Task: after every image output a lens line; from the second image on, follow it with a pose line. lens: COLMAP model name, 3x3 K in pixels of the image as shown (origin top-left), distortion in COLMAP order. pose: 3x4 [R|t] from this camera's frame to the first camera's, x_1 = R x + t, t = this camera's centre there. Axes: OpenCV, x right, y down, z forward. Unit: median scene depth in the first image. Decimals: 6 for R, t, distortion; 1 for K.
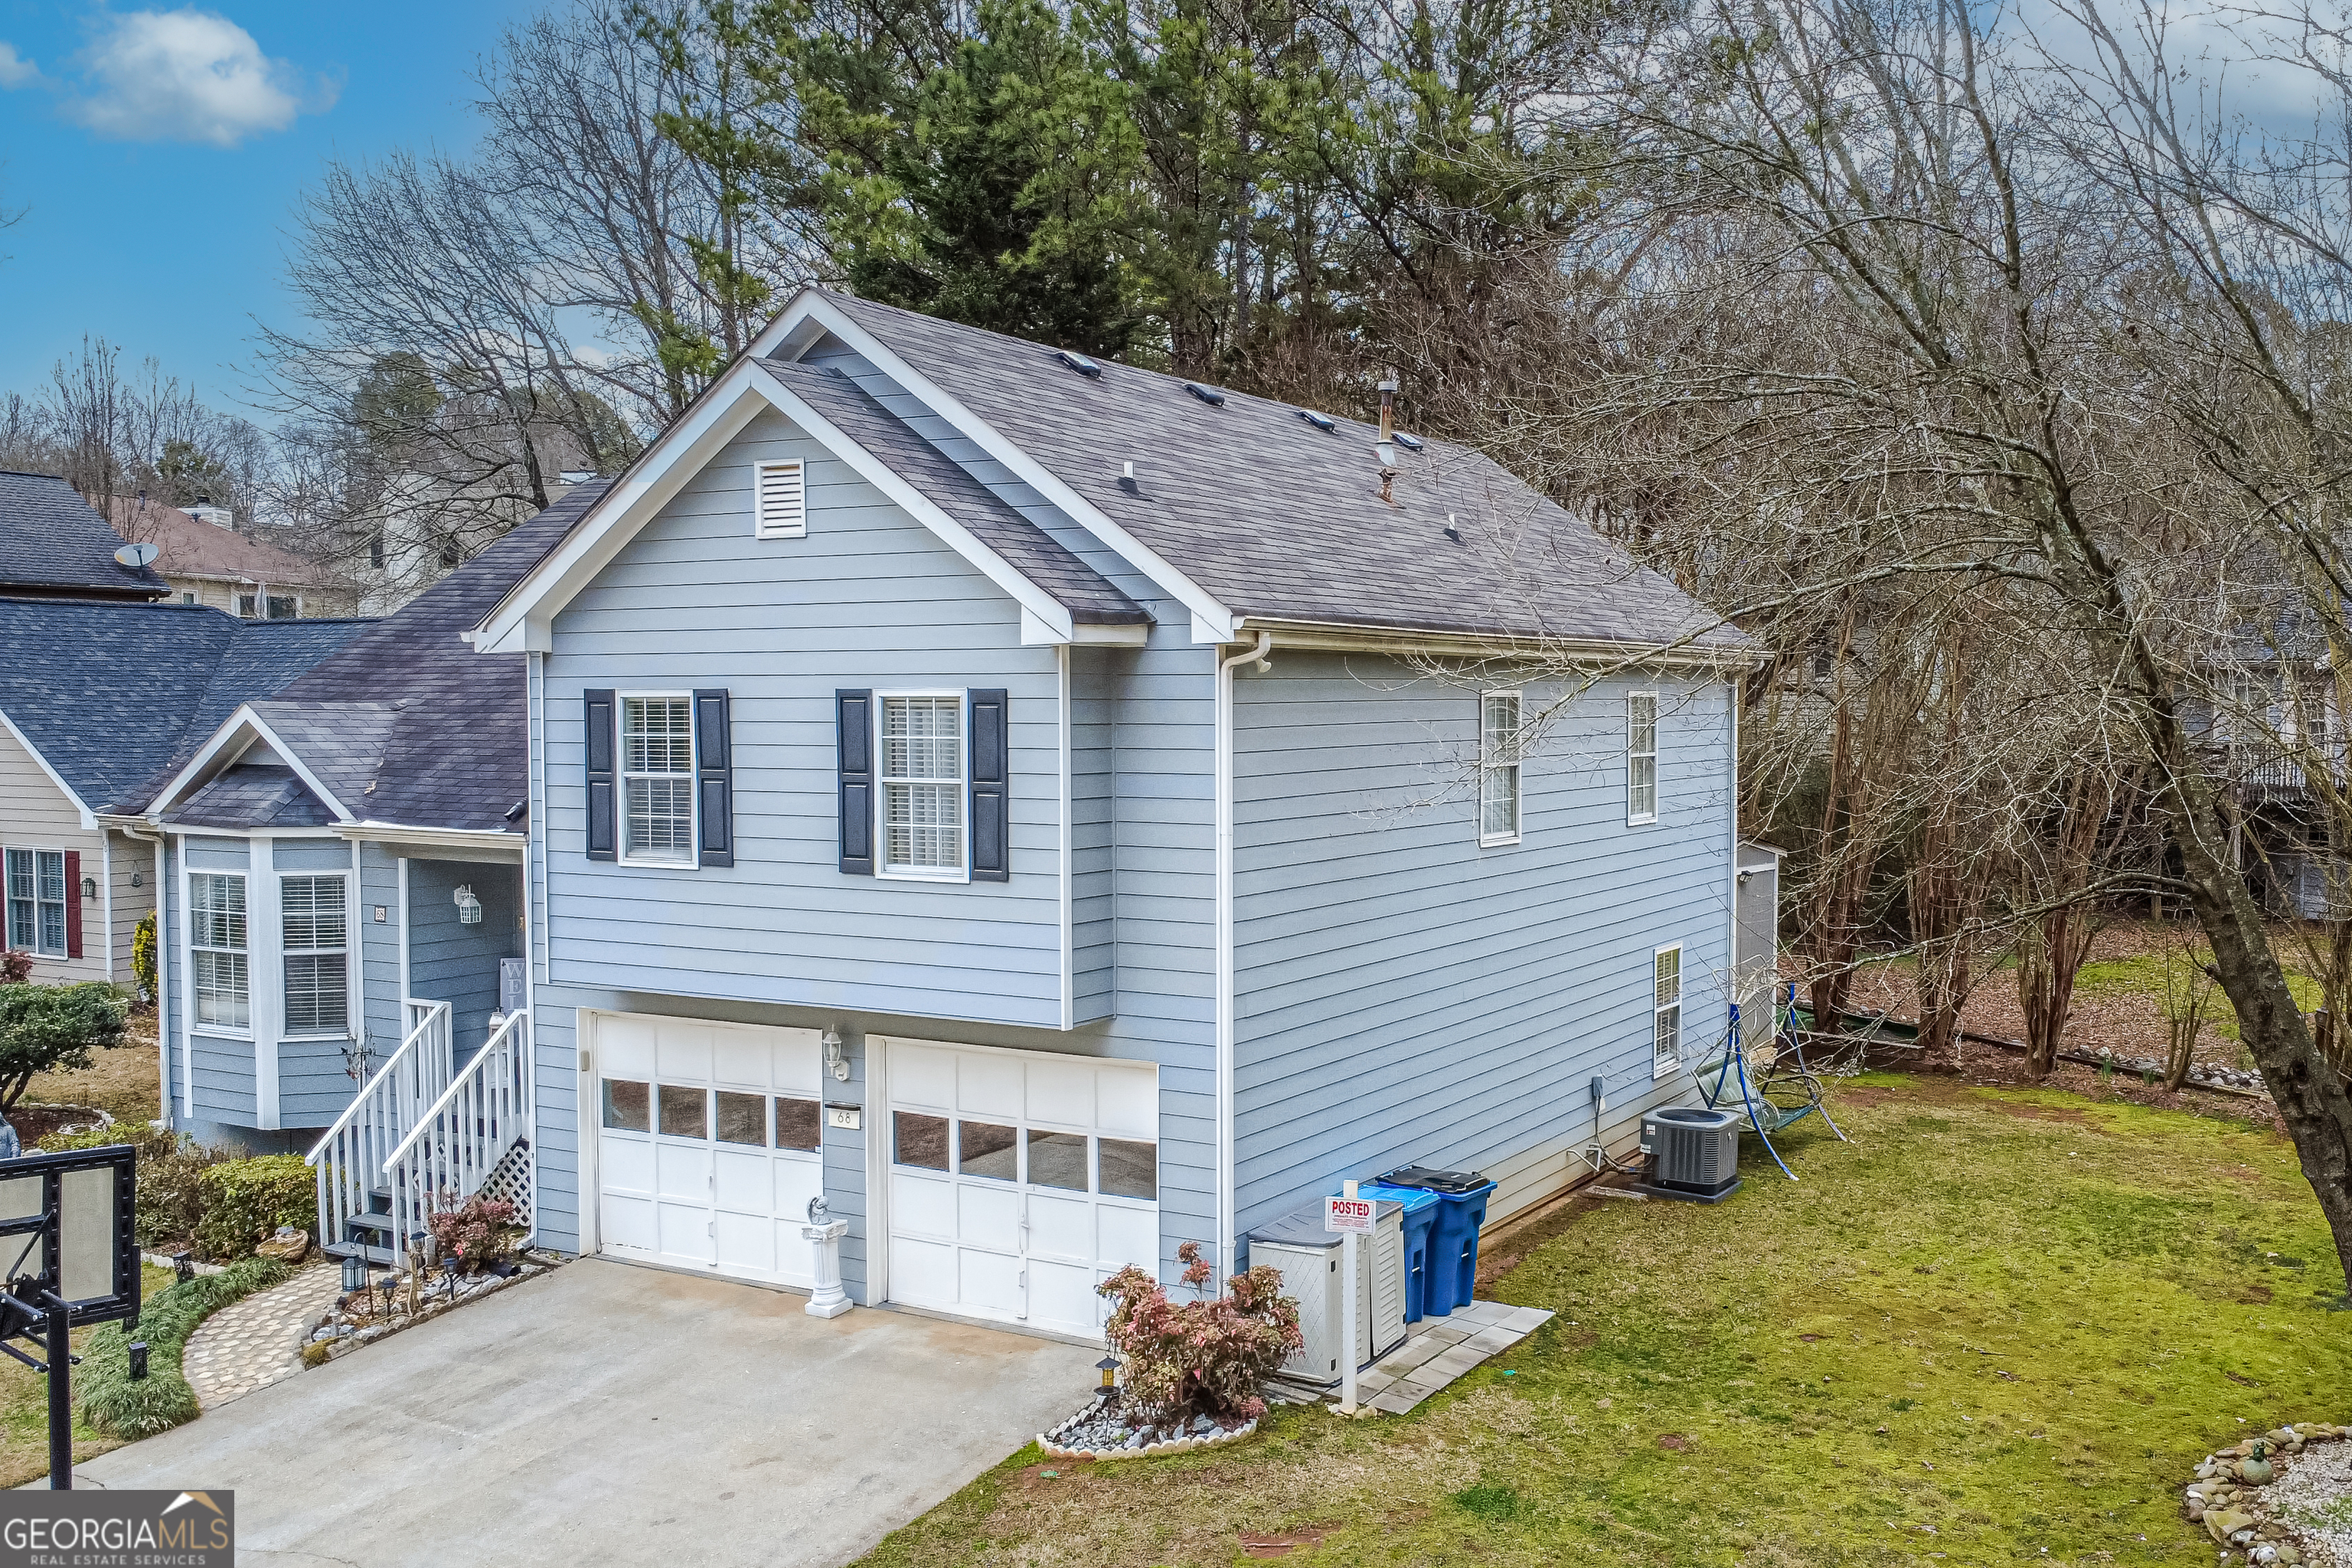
lens RADIAL K [[2062.6, 0, 1390.4], [0, 2062.6, 782.5], [0, 0, 1]] dist [0.001486, 0.000670]
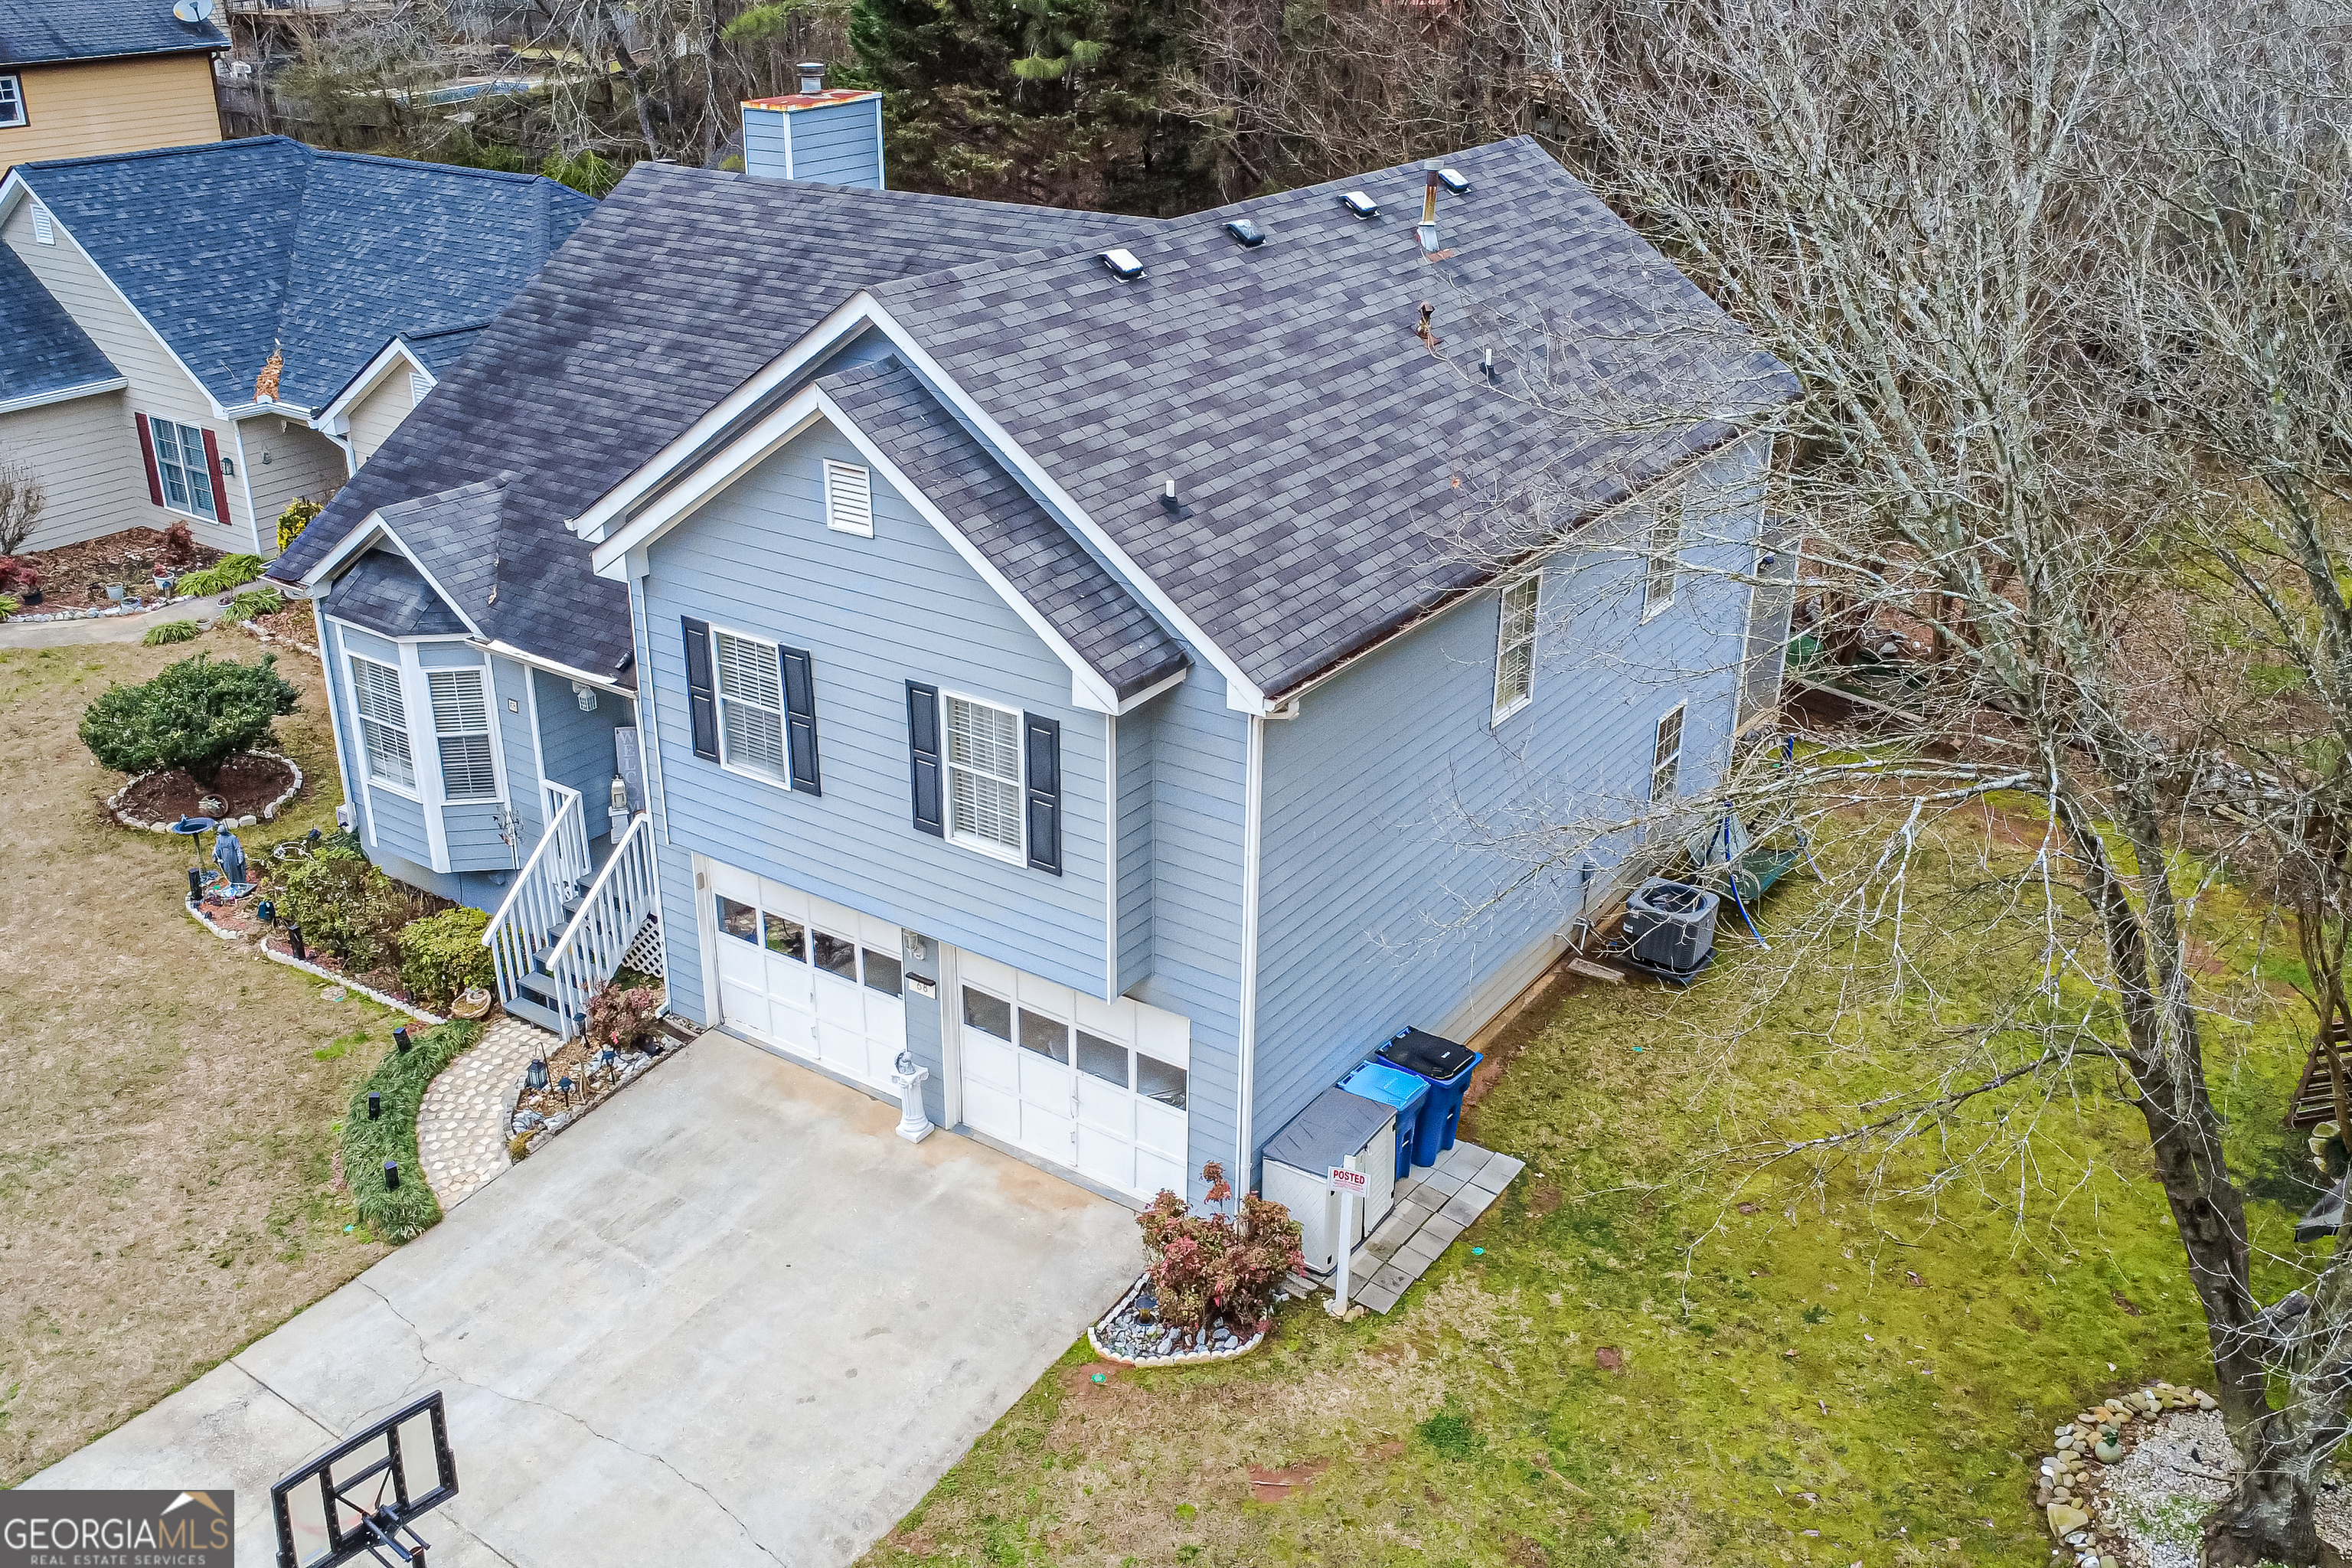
lens RADIAL K [[2062.6, 0, 1135.8], [0, 2062.6, 768.9], [0, 0, 1]] dist [0.001486, 0.000670]
pose [[0.990740, 0.055810, -0.123774, -0.006207], [-0.006856, 0.931016, 0.364915, -0.389872], [0.135601, -0.360687, 0.922777, -0.022244]]
